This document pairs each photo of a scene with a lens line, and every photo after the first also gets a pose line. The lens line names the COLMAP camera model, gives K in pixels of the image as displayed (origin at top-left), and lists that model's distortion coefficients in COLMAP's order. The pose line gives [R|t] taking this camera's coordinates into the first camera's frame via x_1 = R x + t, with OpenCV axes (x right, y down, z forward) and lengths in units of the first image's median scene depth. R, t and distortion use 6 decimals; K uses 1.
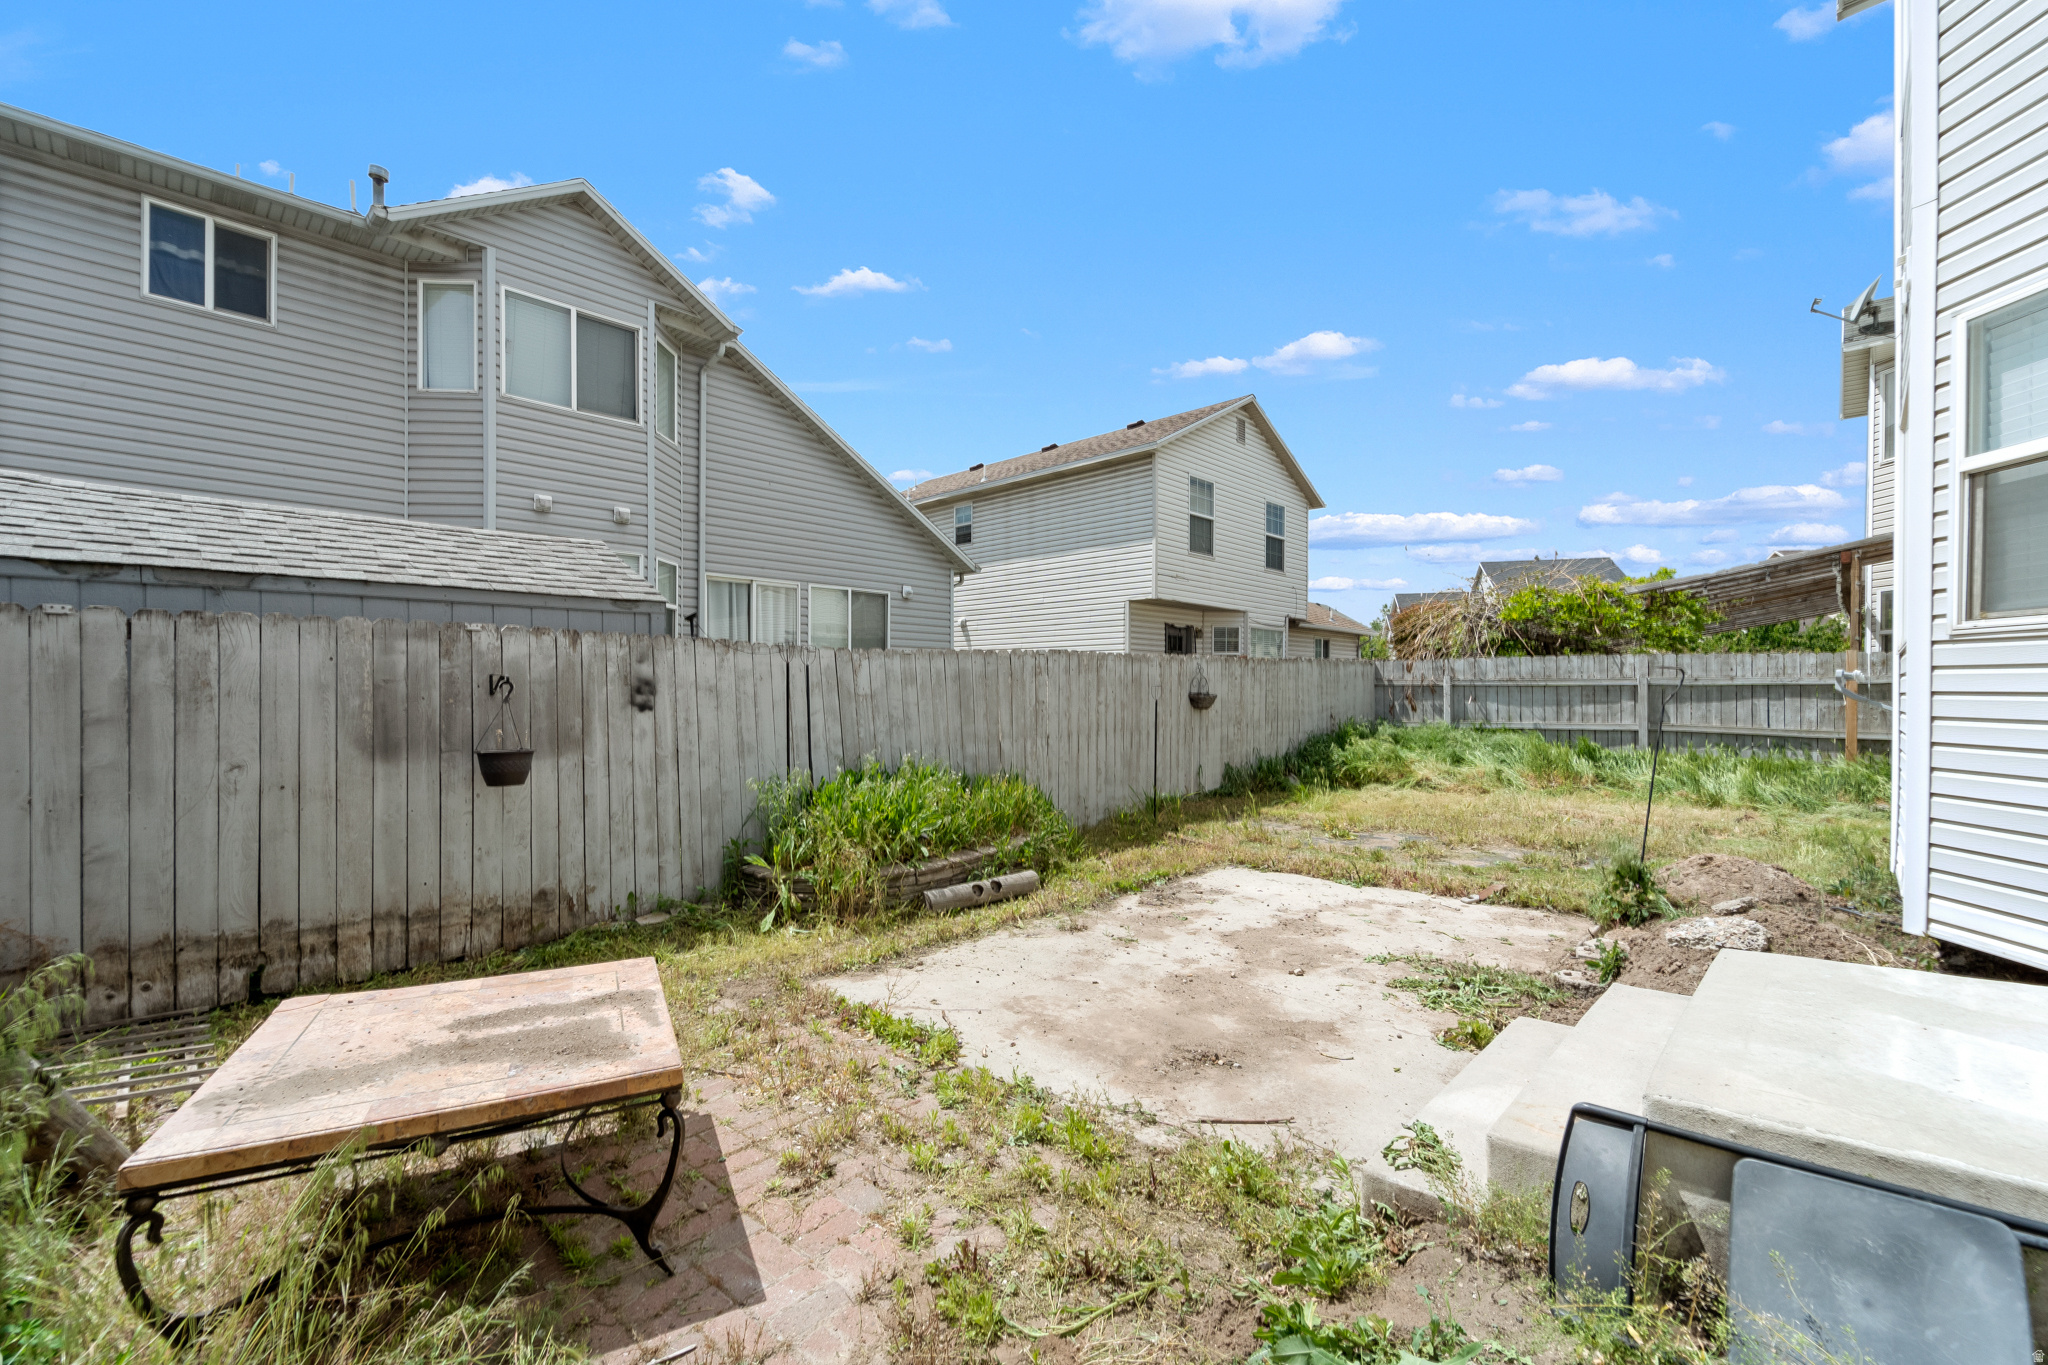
lens RADIAL K [[859.5, 0, 1016.7], [0, 859.5, 694.0], [0, 0, 1]] dist [0.005540, -0.002902]
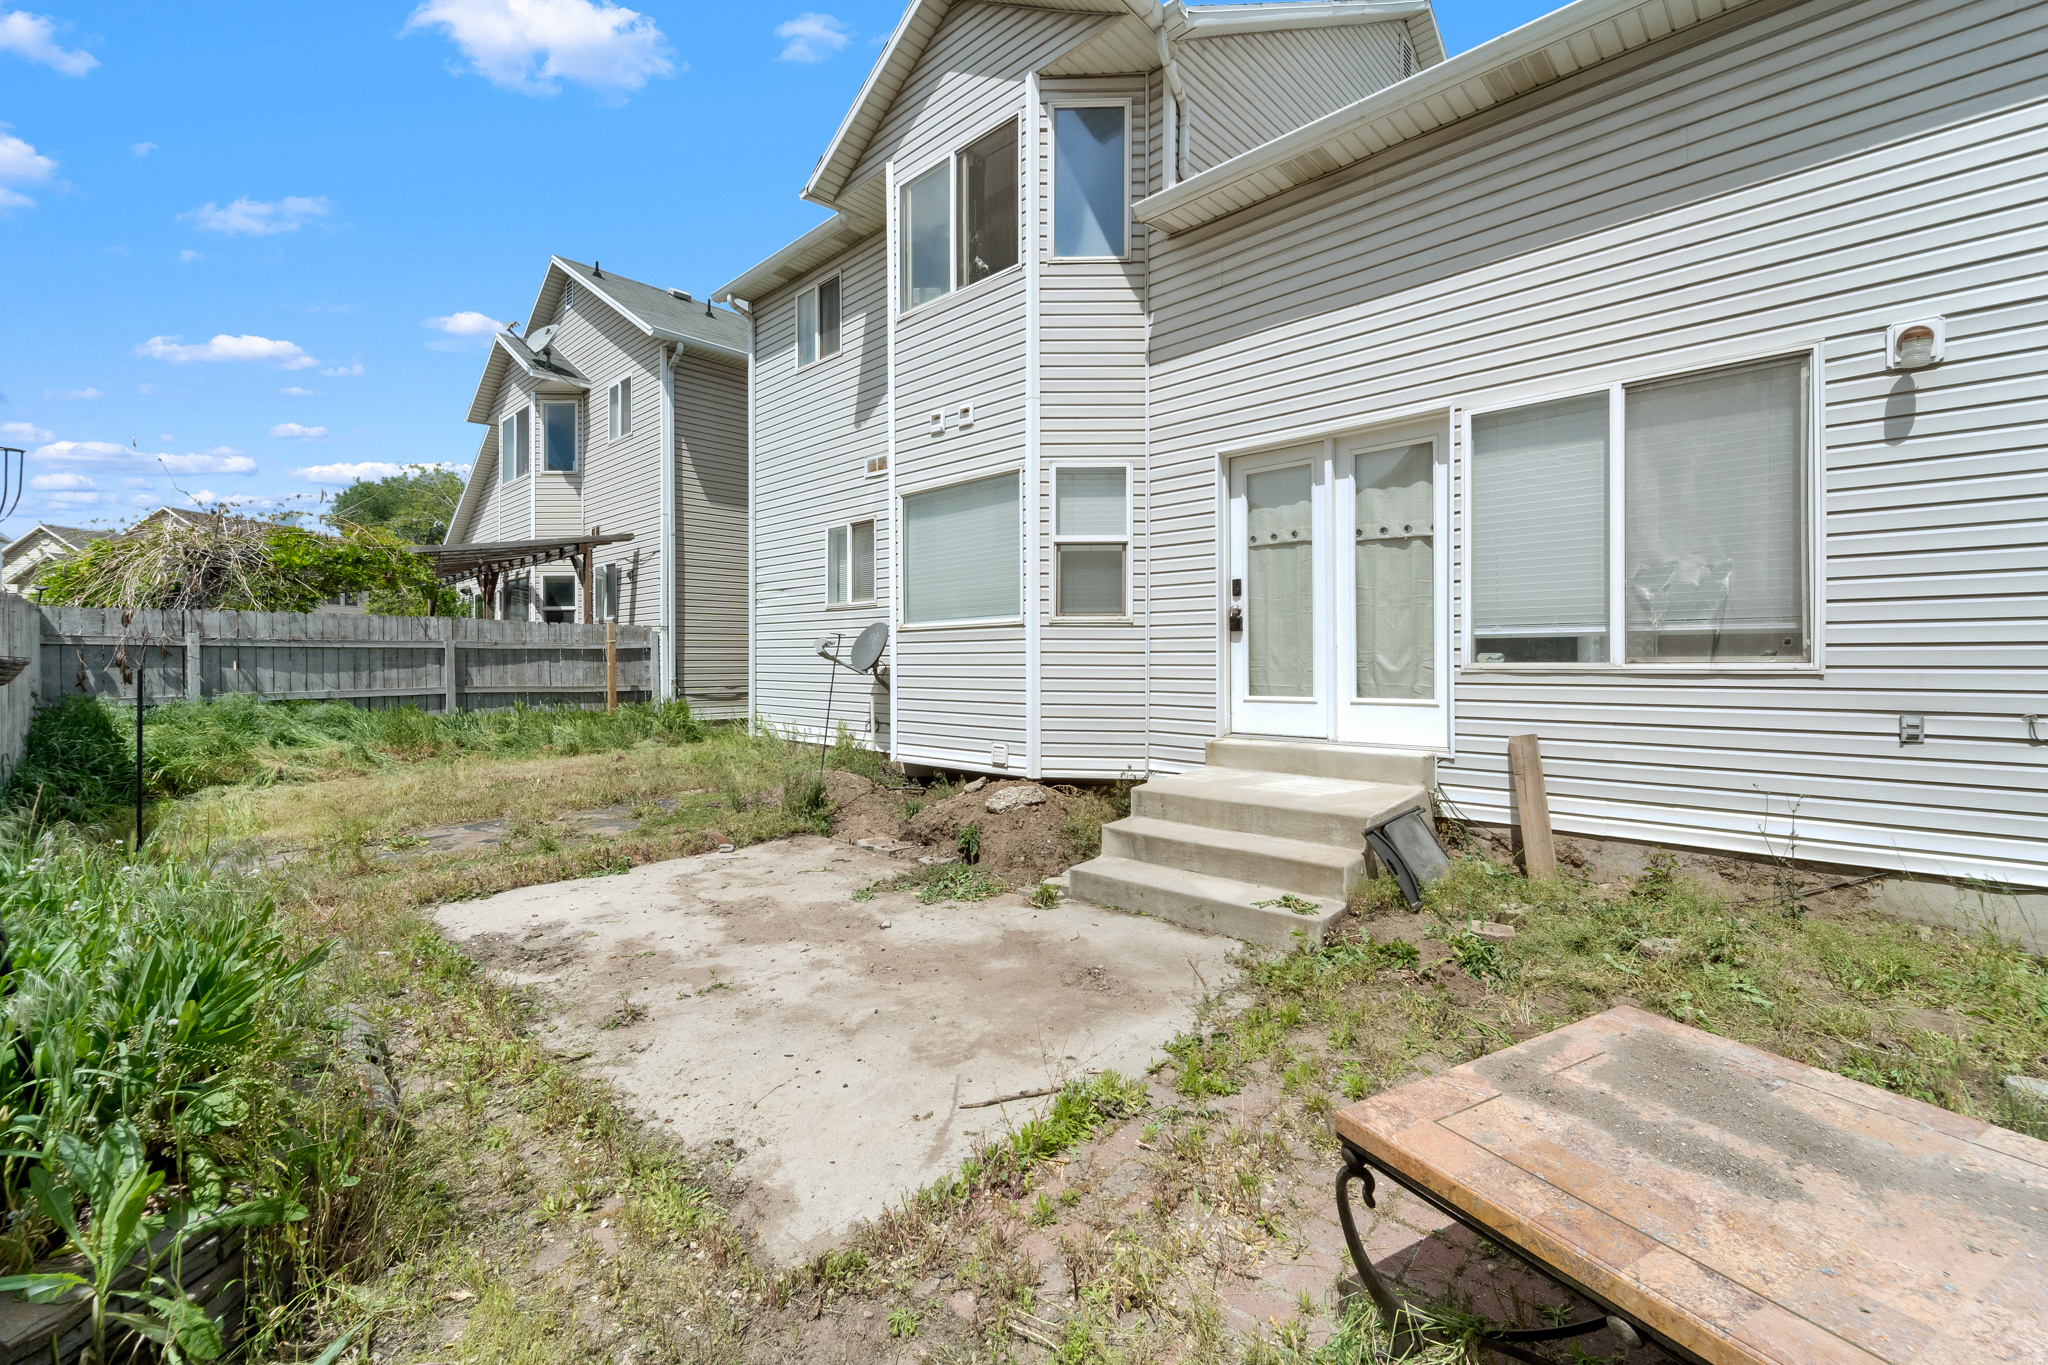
lens RADIAL K [[859.5, 0, 1017.7], [0, 859.5, 669.6], [0, 0, 1]] dist [0.005540, -0.002902]
pose [[-0.018126, -0.015769, 0.999711, -0.315870], [0.005585, 0.999858, 0.015872, 0.002612], [-0.999820, 0.005872, -0.018035, 0.394499]]
